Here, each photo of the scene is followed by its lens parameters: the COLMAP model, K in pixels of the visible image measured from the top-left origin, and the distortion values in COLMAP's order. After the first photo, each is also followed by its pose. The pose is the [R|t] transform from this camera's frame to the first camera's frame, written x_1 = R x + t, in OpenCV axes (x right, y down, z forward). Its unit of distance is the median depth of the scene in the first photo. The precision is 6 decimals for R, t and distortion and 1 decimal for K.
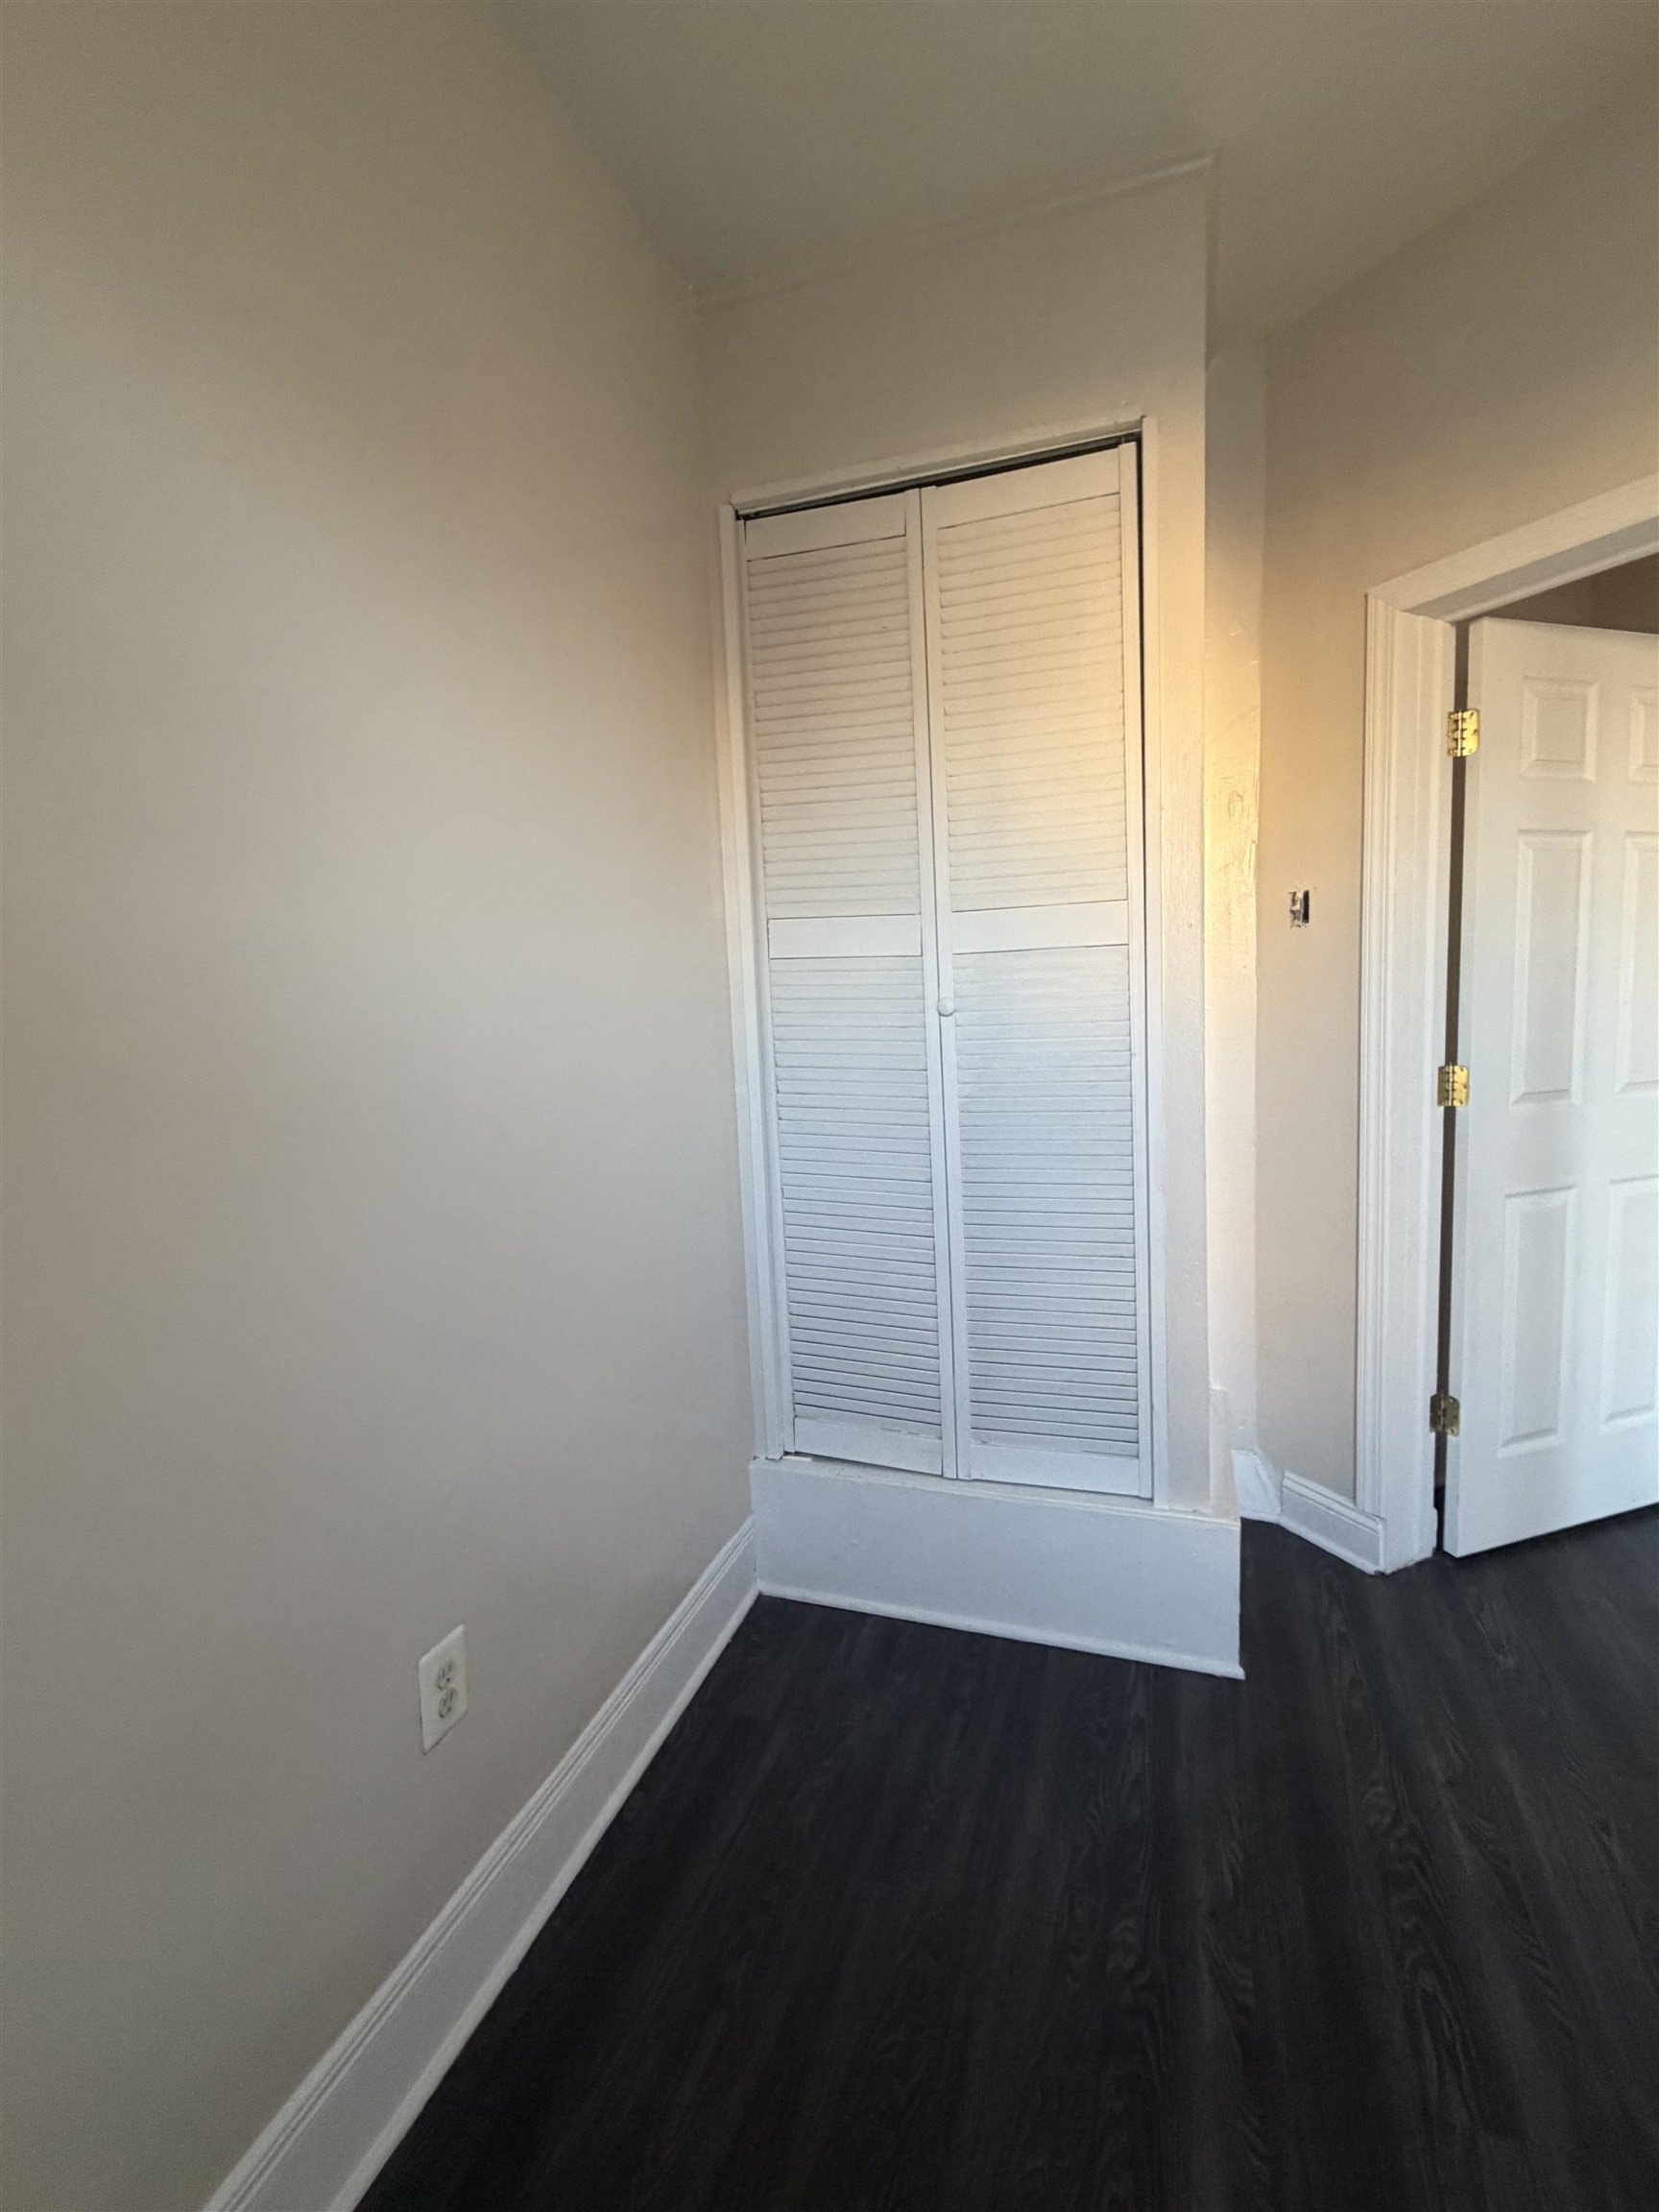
lens RADIAL K [[1015.2, 0, 830.1], [0, 1015.2, 1106.0], [0, 0, 1]] dist [0.002432, 0.000354]
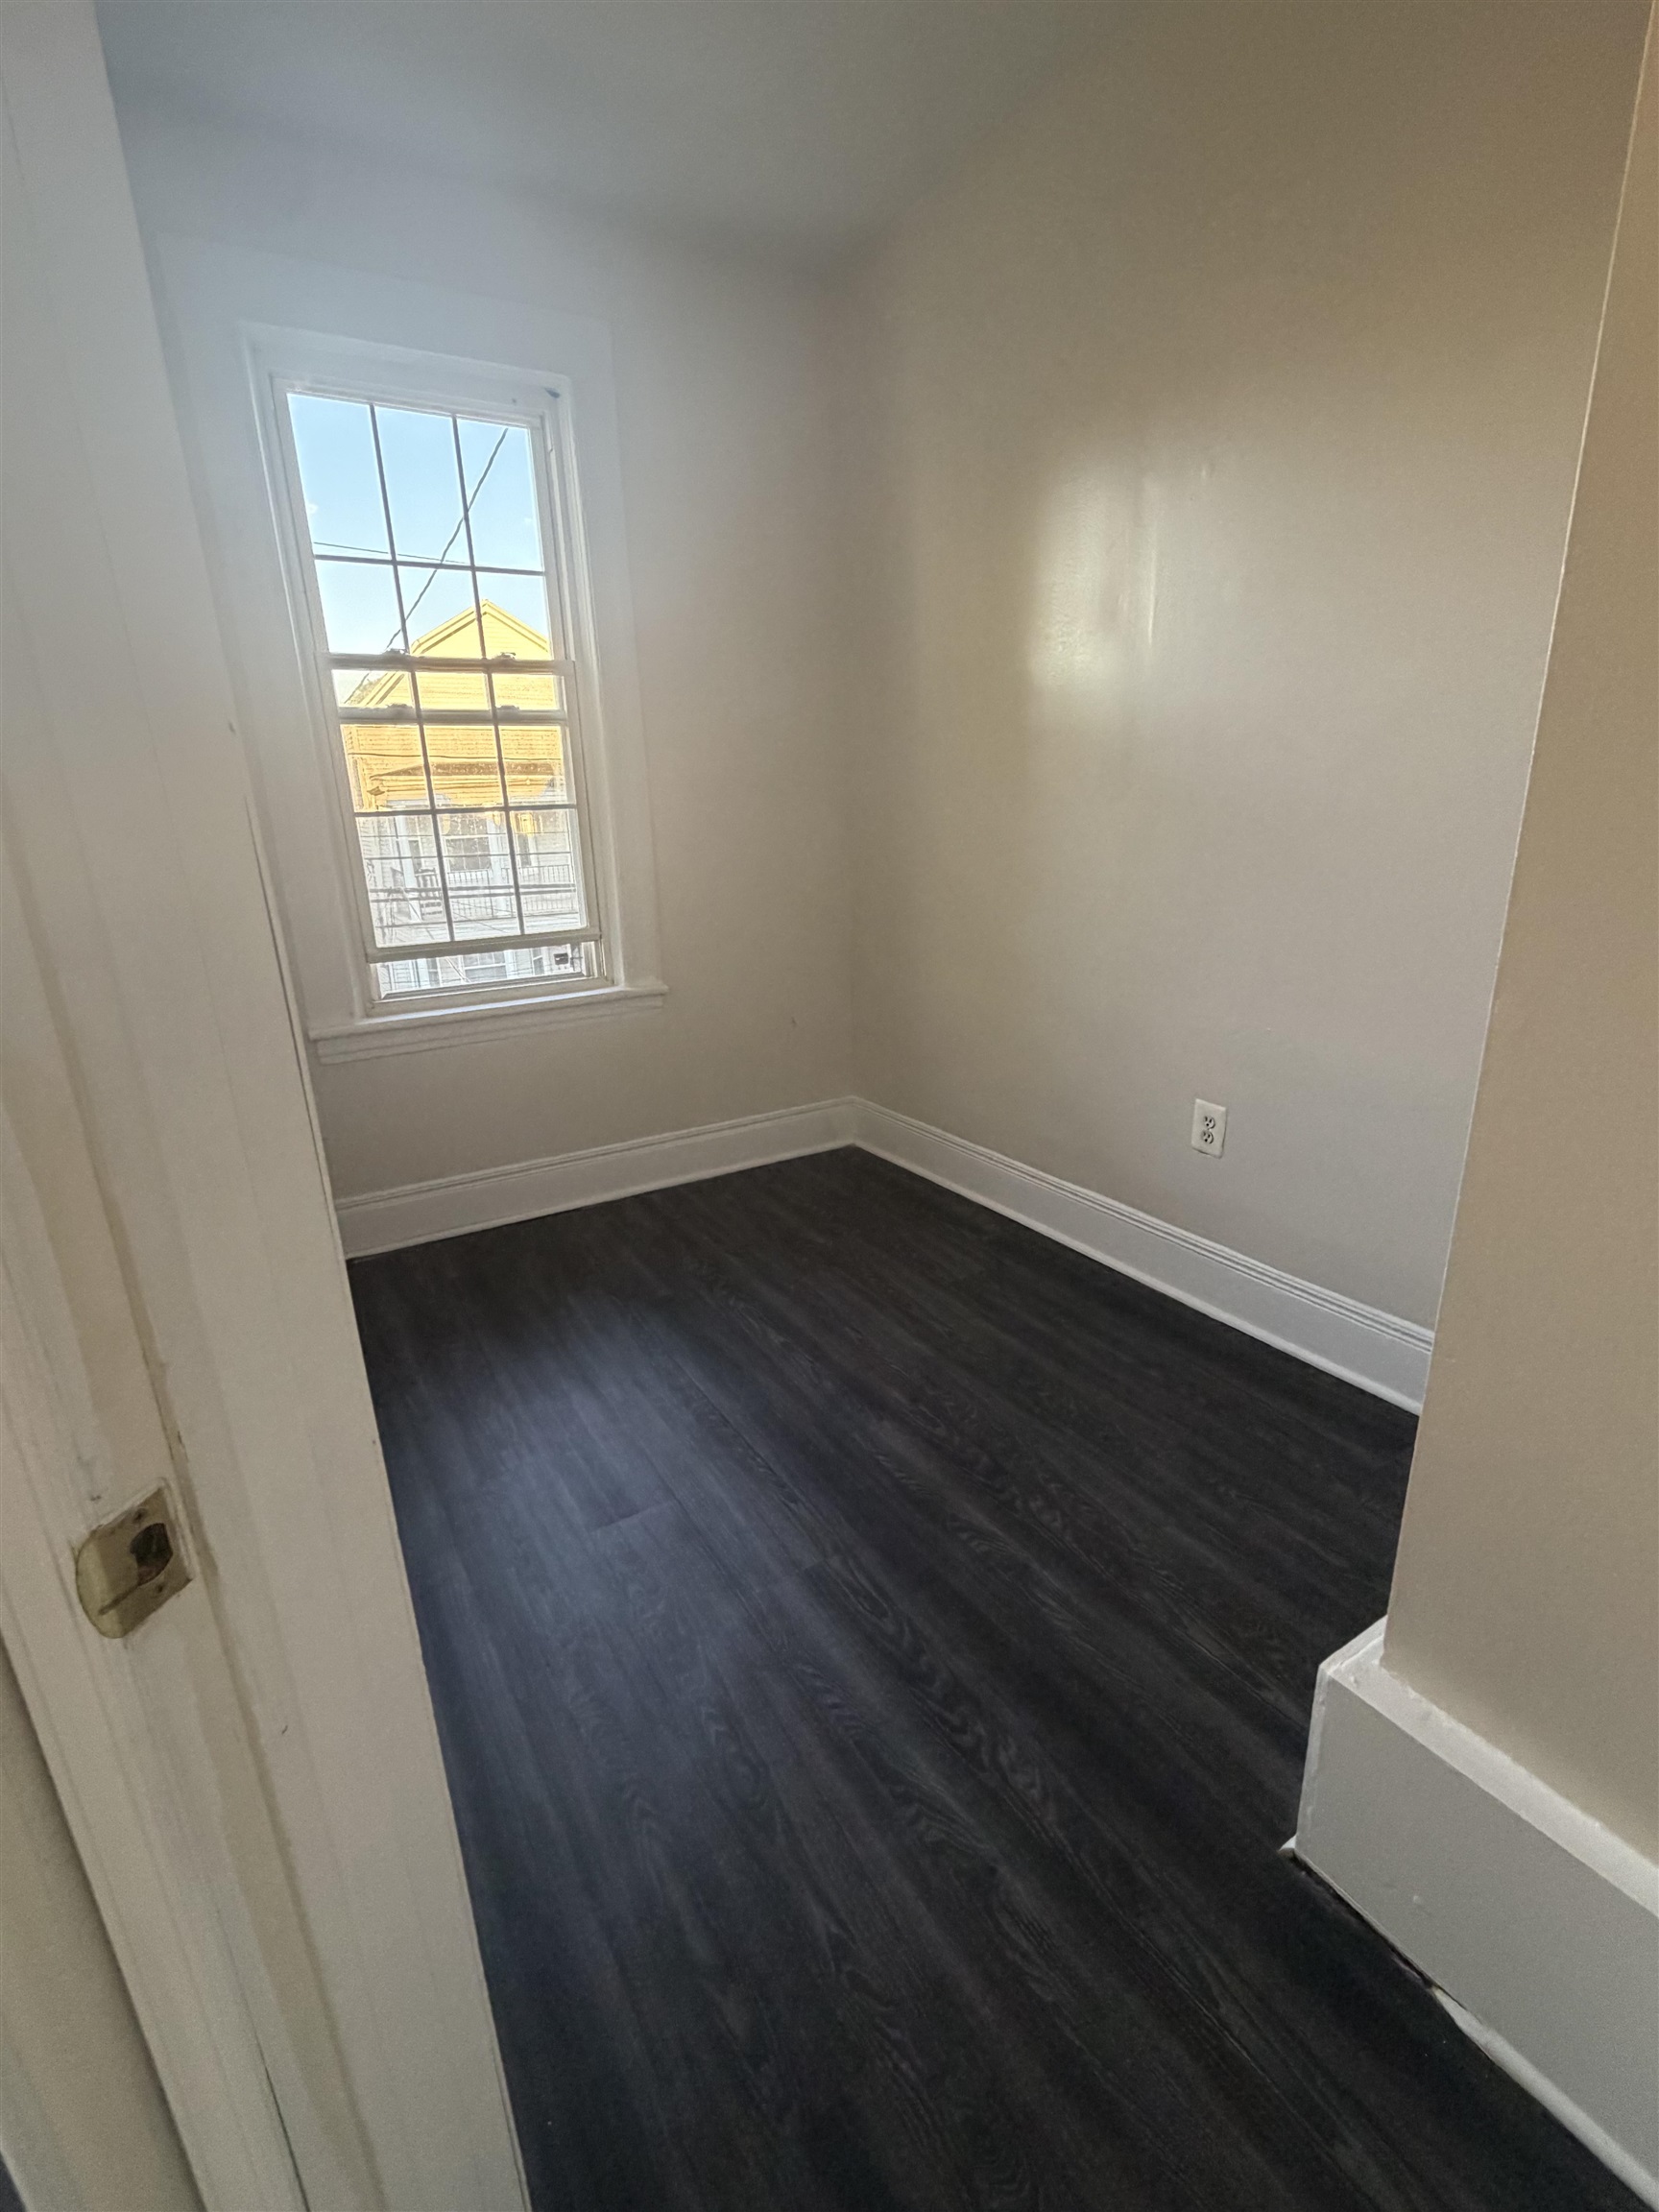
lens RADIAL K [[1015.2, 0, 830.7], [0, 1015.2, 1109.2], [0, 0, 1]] dist [0.002432, 0.000354]
pose [[-0.640426, 0.287472, -0.712190, 1.211053], [-0.024851, 0.919064, 0.393323, -0.146625], [0.767618, 0.269593, -0.581448, 1.372761]]
